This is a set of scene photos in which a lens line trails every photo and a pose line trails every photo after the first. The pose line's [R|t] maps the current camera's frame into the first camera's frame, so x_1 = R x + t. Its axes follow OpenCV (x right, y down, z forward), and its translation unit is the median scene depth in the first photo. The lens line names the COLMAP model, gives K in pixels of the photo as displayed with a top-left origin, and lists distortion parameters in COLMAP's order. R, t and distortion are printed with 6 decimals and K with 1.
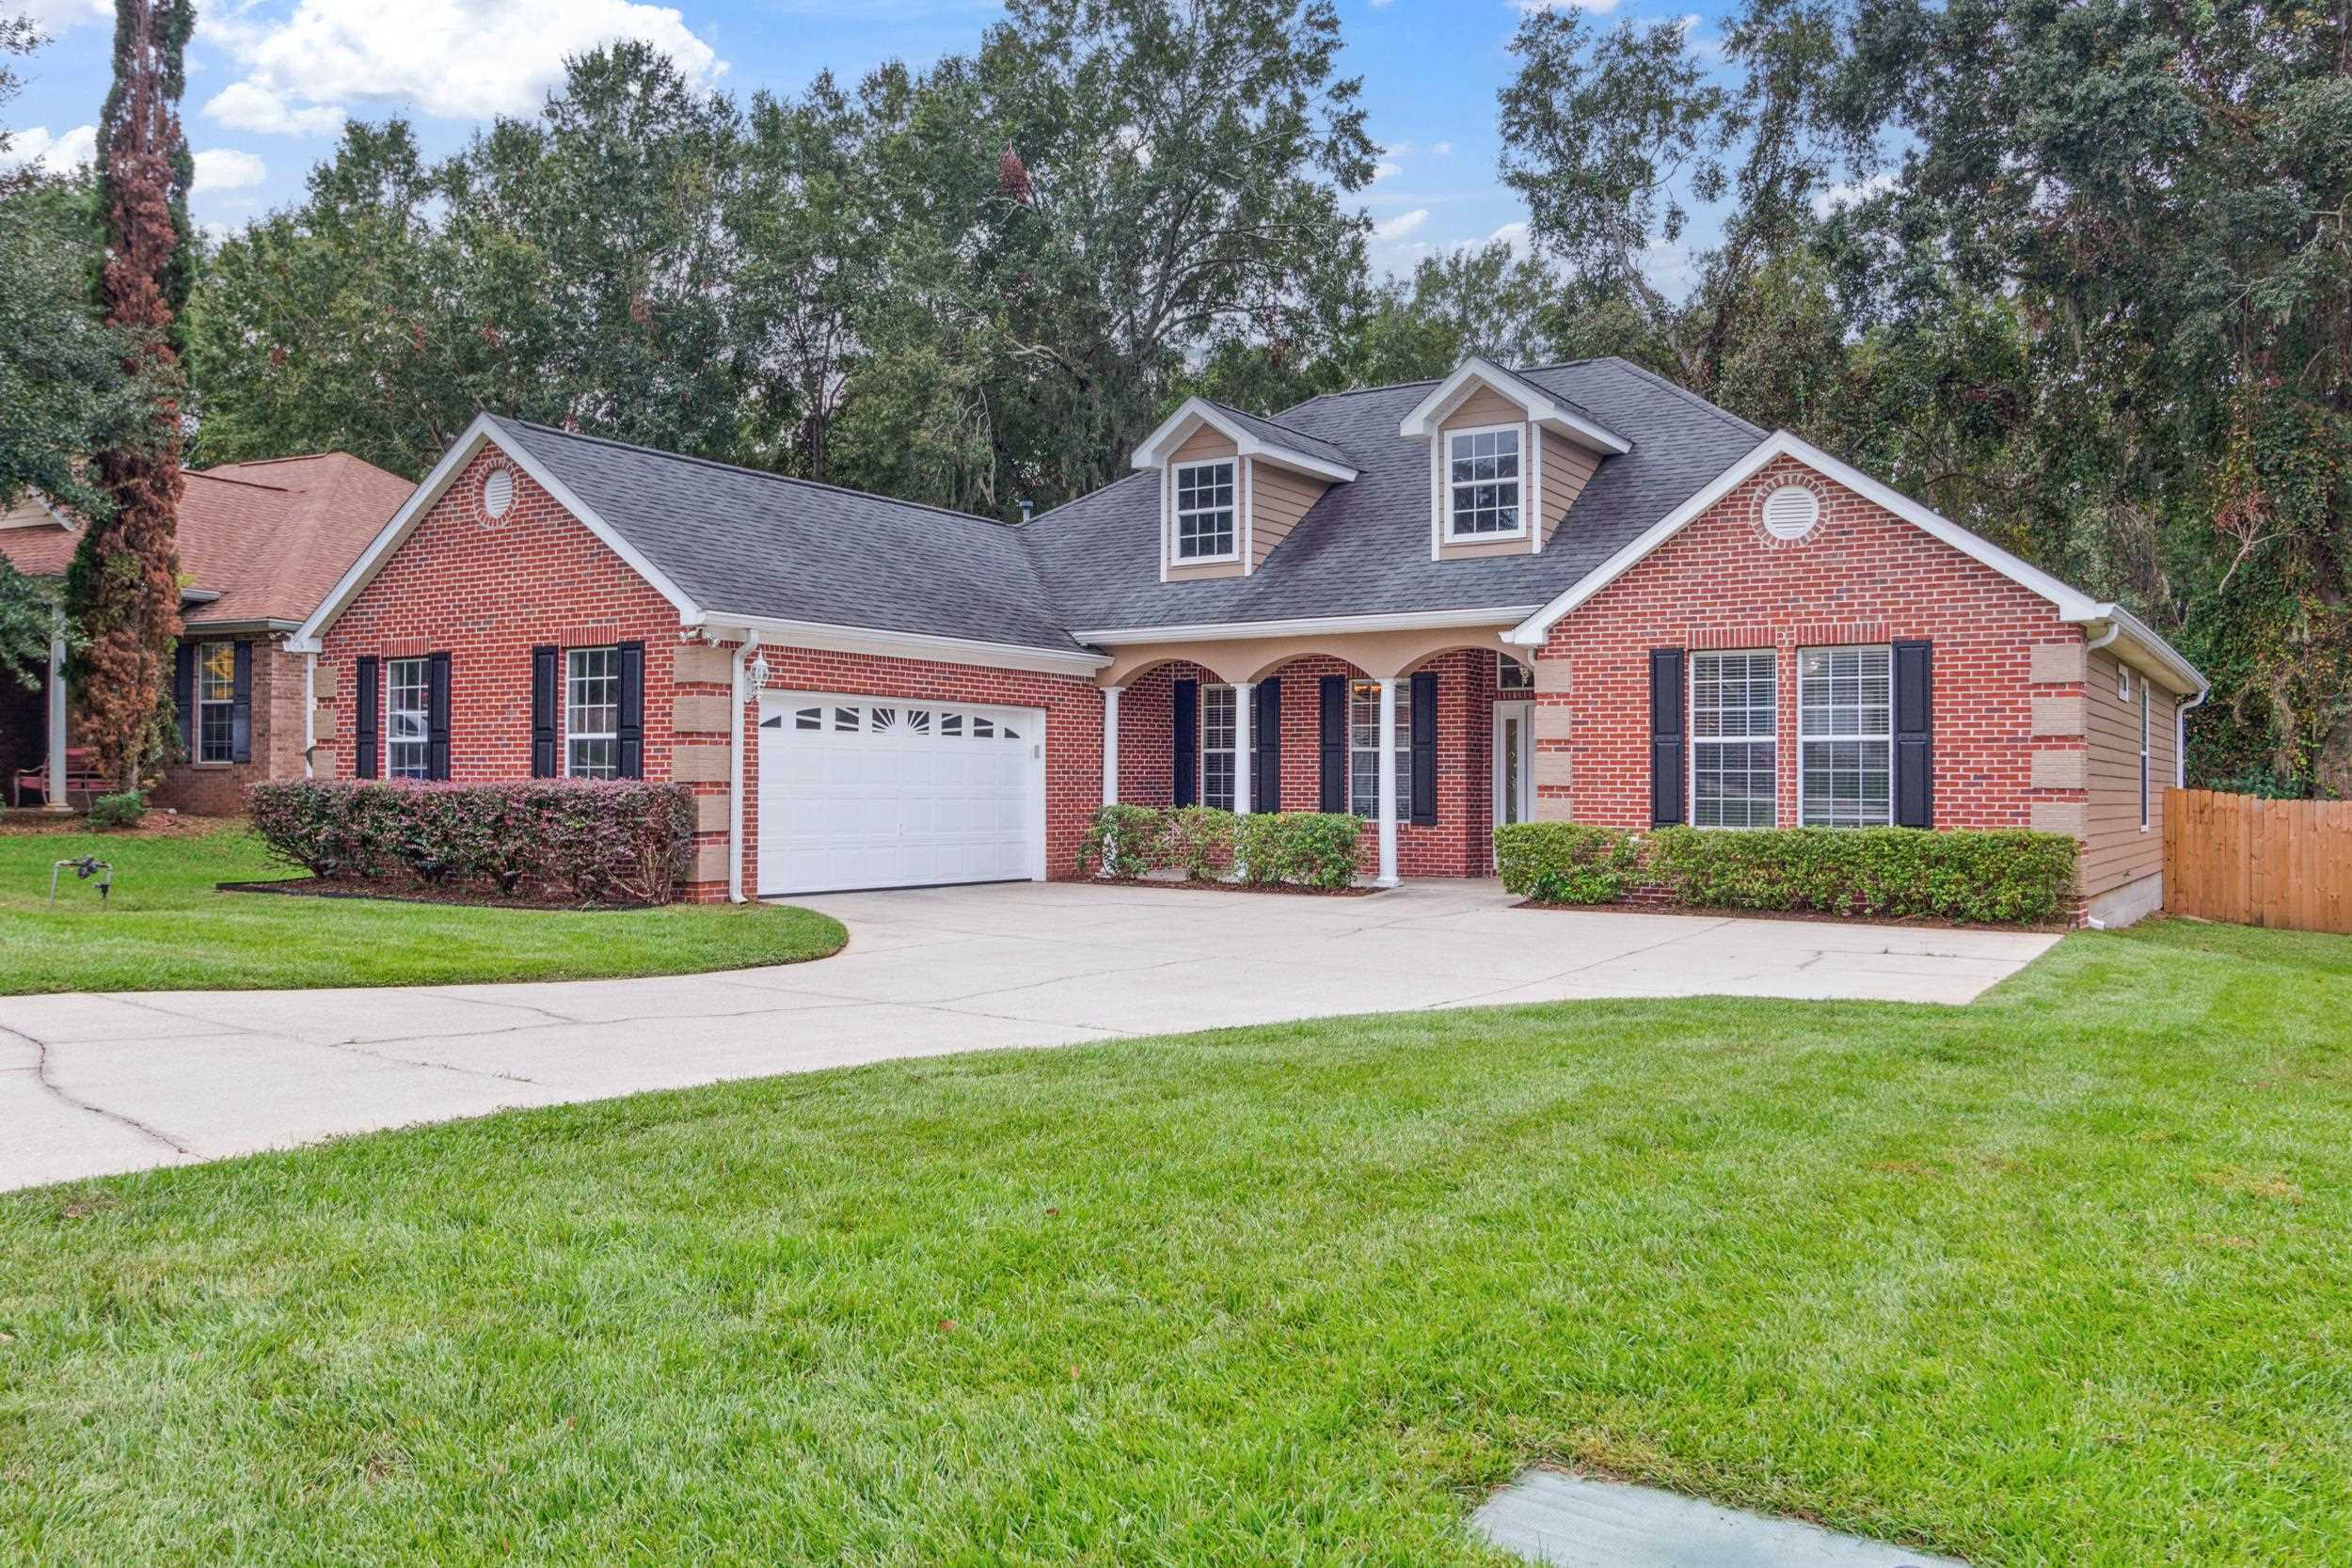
lens RADIAL K [[1693.2, 0, 1176.7], [0, 1693.2, 785.4], [0, 0, 1]] dist [0.003580, -0.000737]
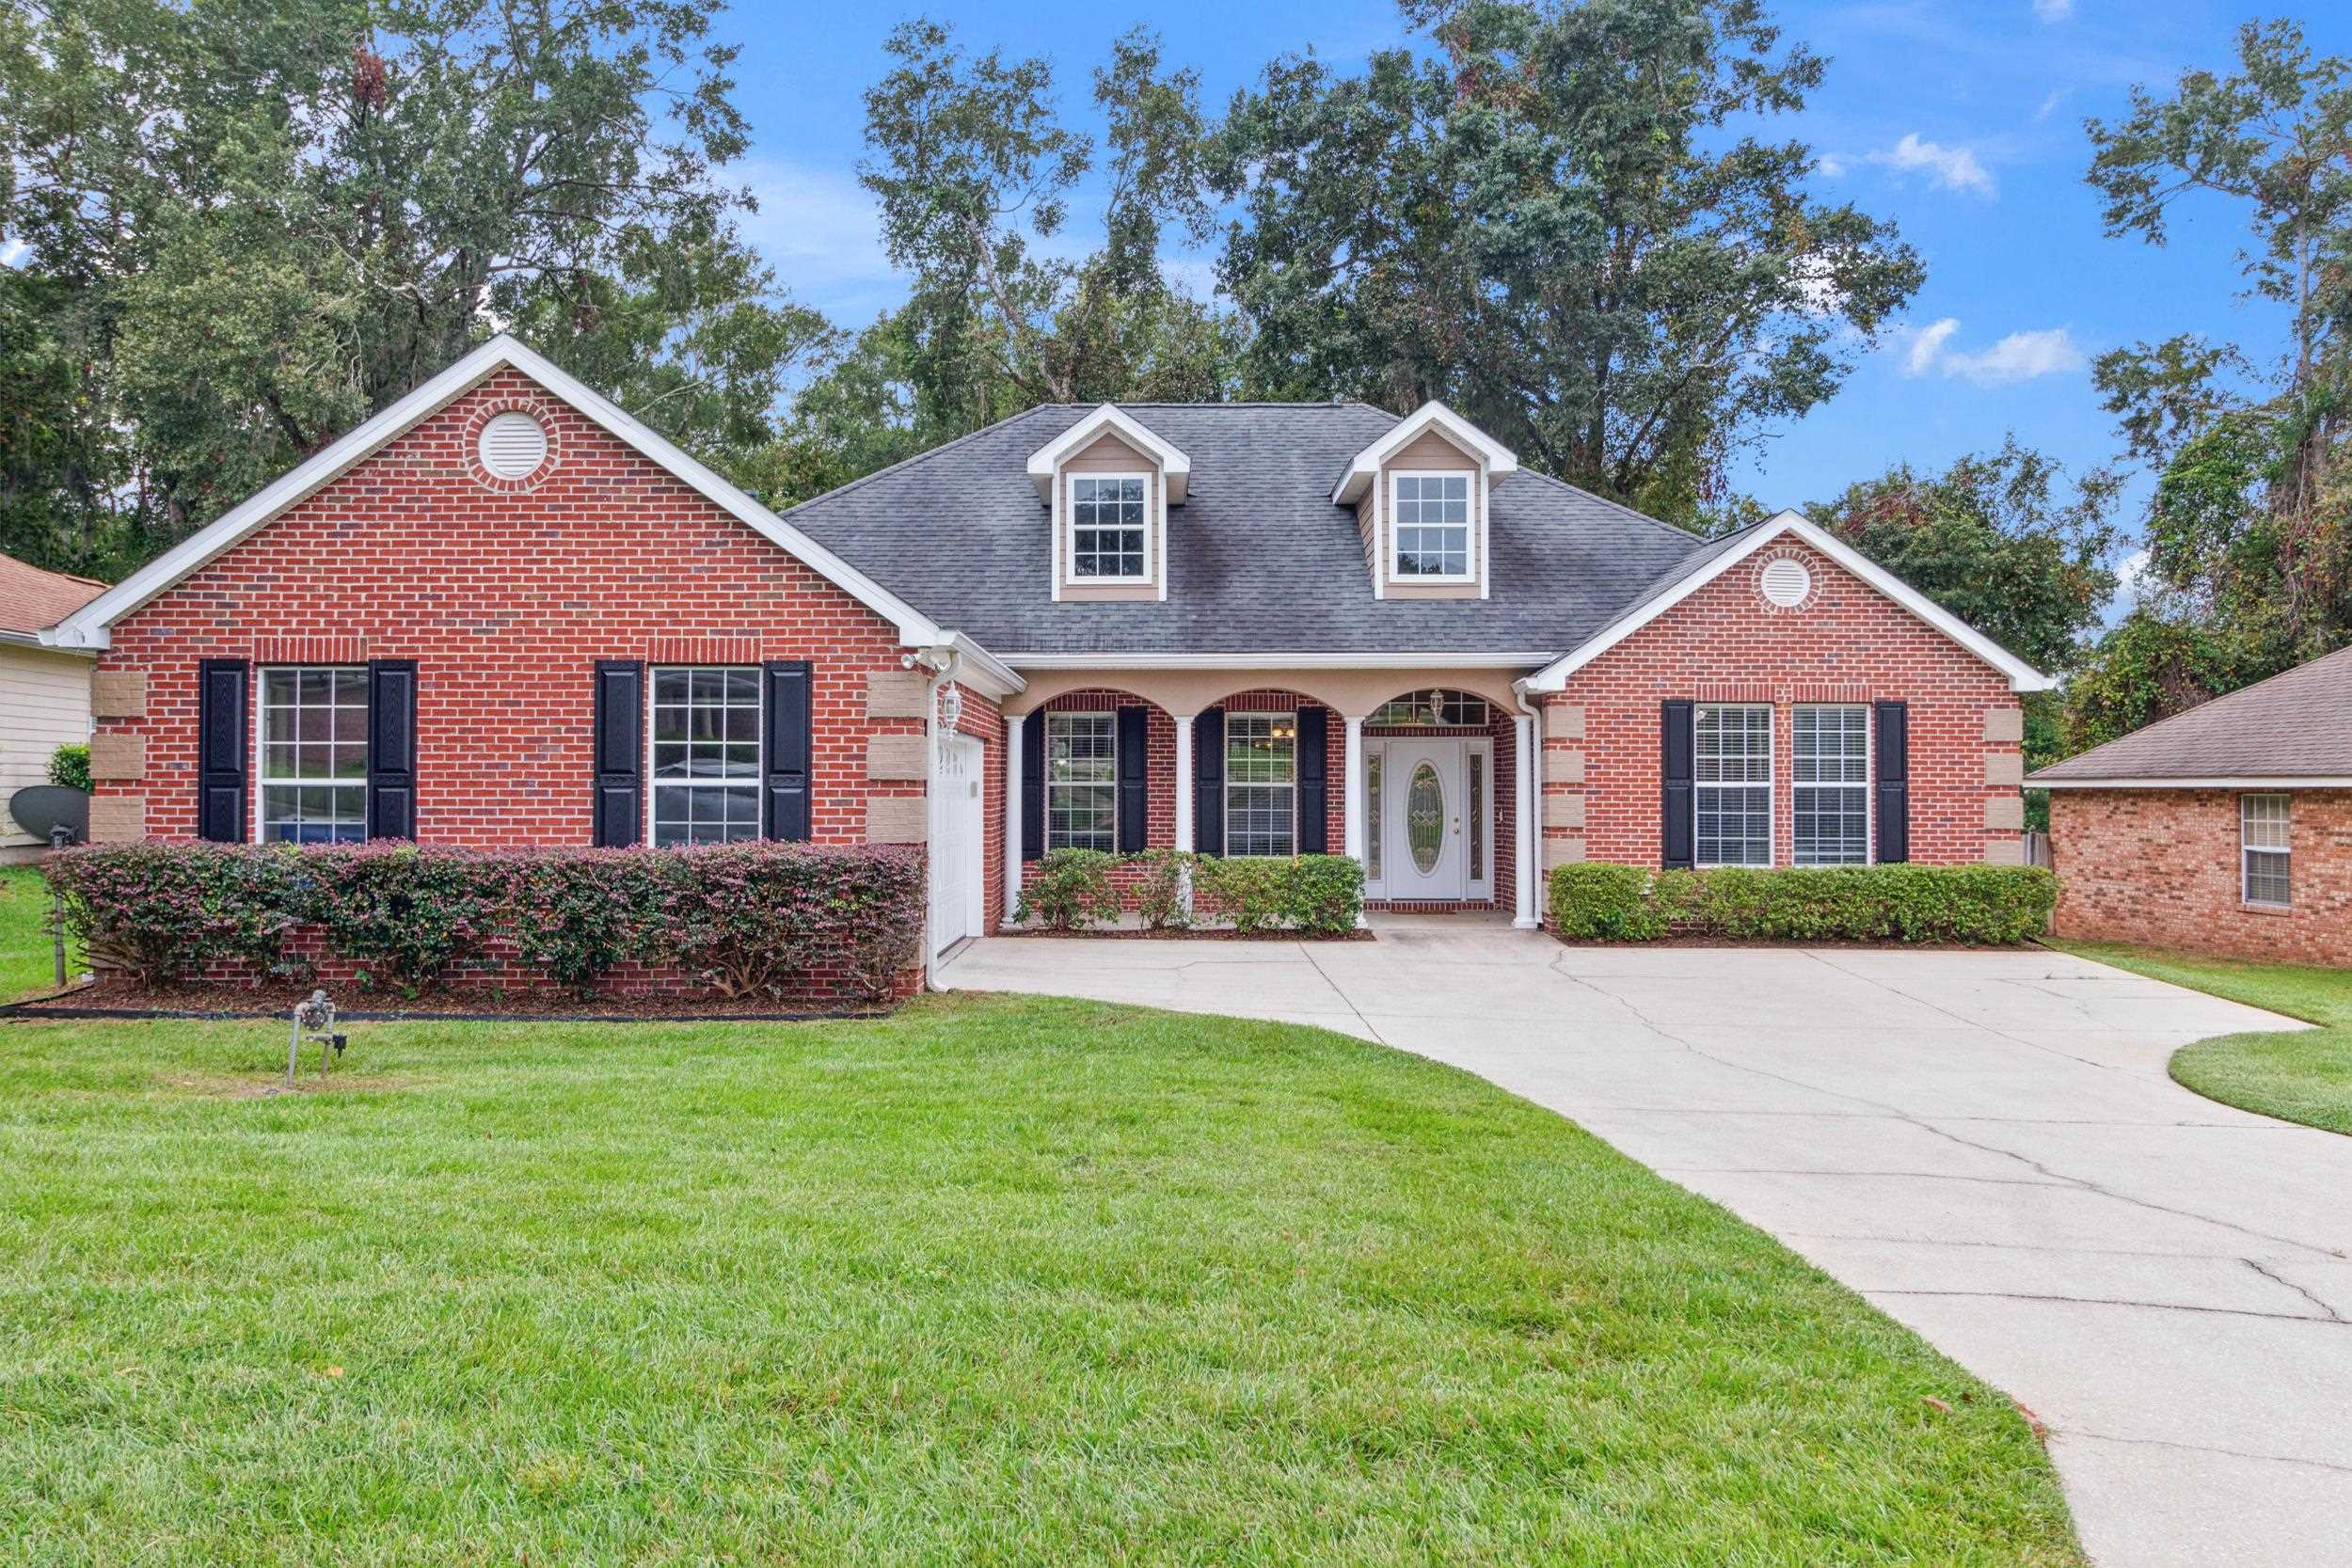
lens RADIAL K [[1693.2, 0, 1176.4], [0, 1693.2, 780.1], [0, 0, 1]] dist [0.003580, -0.000737]
pose [[0.862193, 0.000753, 0.506579, -0.512359], [0.000749, 0.999996, -0.002761, -0.025800], [-0.506579, 0.002760, 0.862189, 0.221709]]
